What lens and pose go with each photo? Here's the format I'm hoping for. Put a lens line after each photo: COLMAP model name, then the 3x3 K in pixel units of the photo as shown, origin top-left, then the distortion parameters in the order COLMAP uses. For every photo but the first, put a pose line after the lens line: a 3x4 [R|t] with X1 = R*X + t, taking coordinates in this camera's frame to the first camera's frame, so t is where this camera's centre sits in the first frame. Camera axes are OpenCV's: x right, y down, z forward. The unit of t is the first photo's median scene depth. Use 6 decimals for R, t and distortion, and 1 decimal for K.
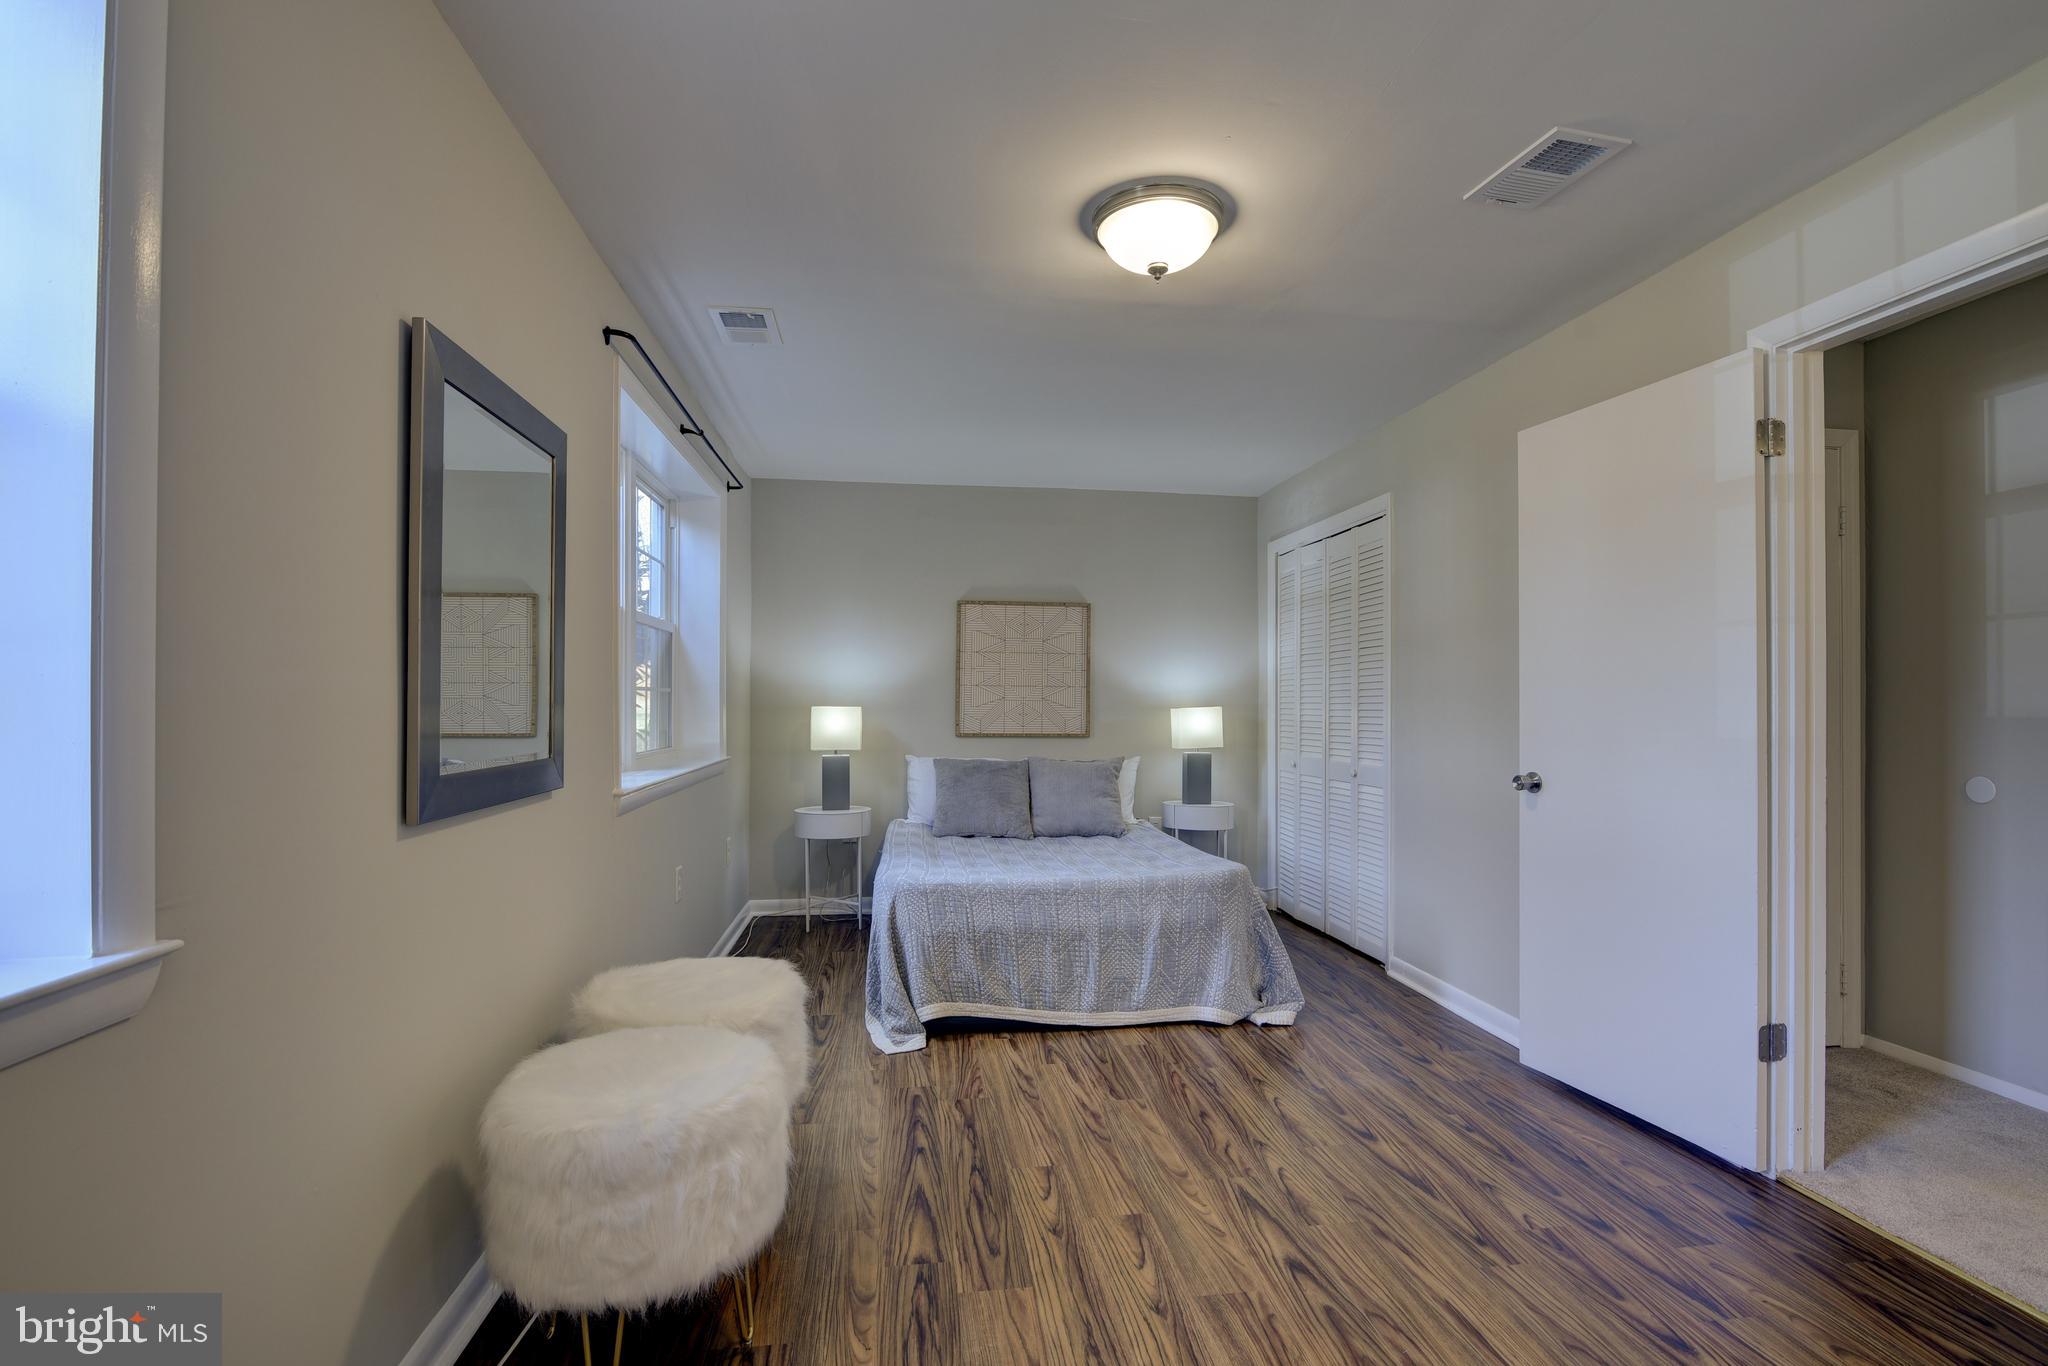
lens RADIAL K [[930.2, 0, 1038.1], [0, 930.2, 689.6], [0, 0, 1]] dist [-0.025081, 0.001855]
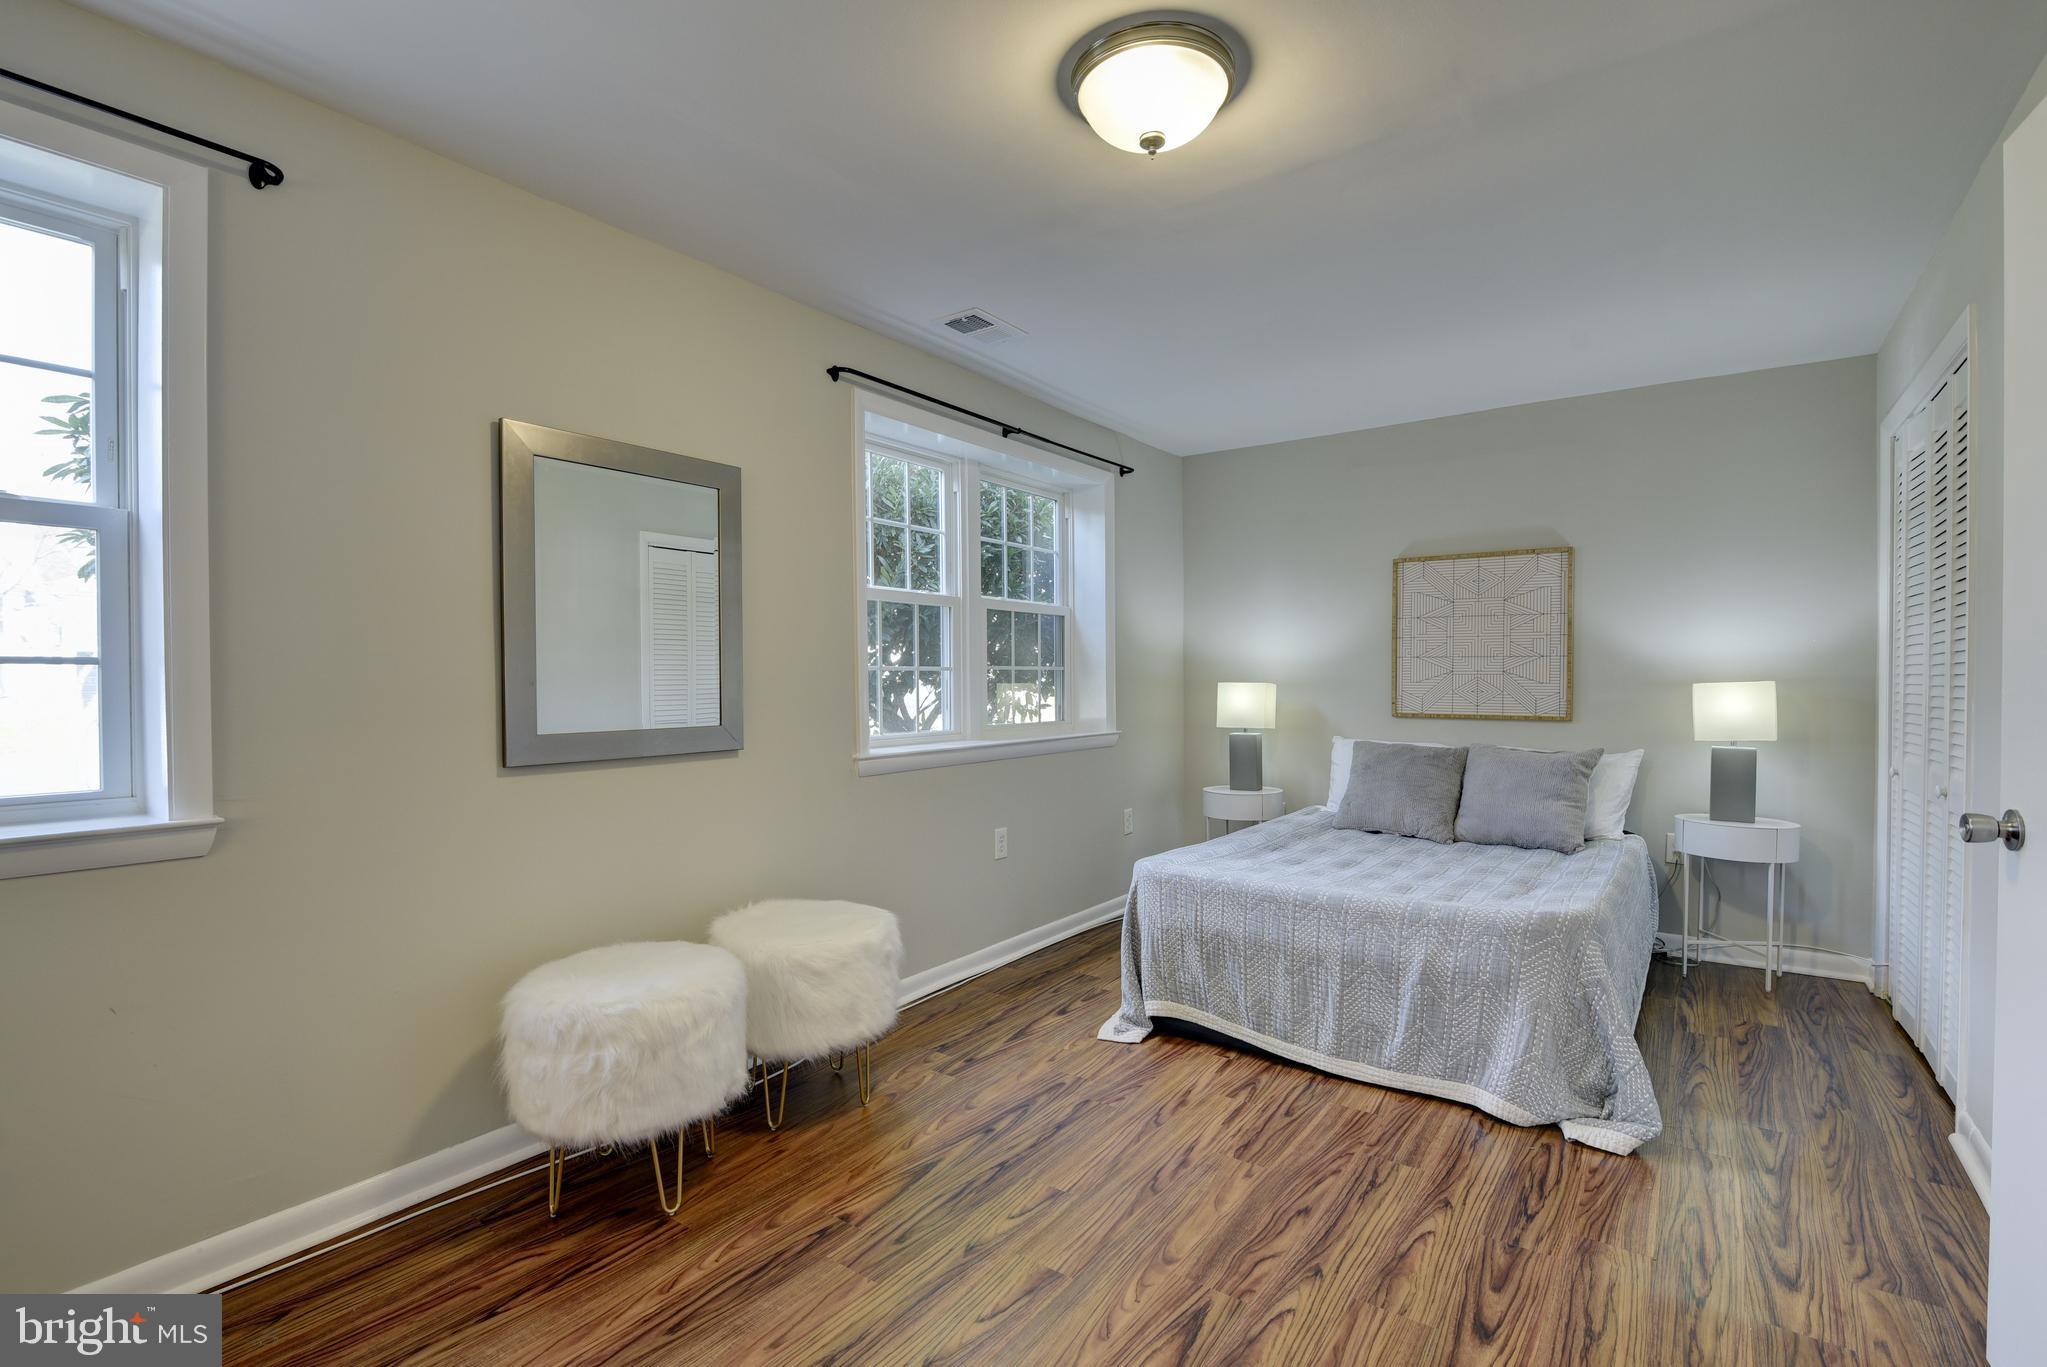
lens RADIAL K [[929.8, 0, 1035.9], [0, 929.8, 691.6], [0, 0, 1]] dist [-0.025081, 0.001855]
pose [[0.724132, 0.003336, -0.689654, 0.427726], [0.016737, 0.999609, 0.022408, 0.003399], [0.689459, -0.027769, 0.723792, 0.235925]]
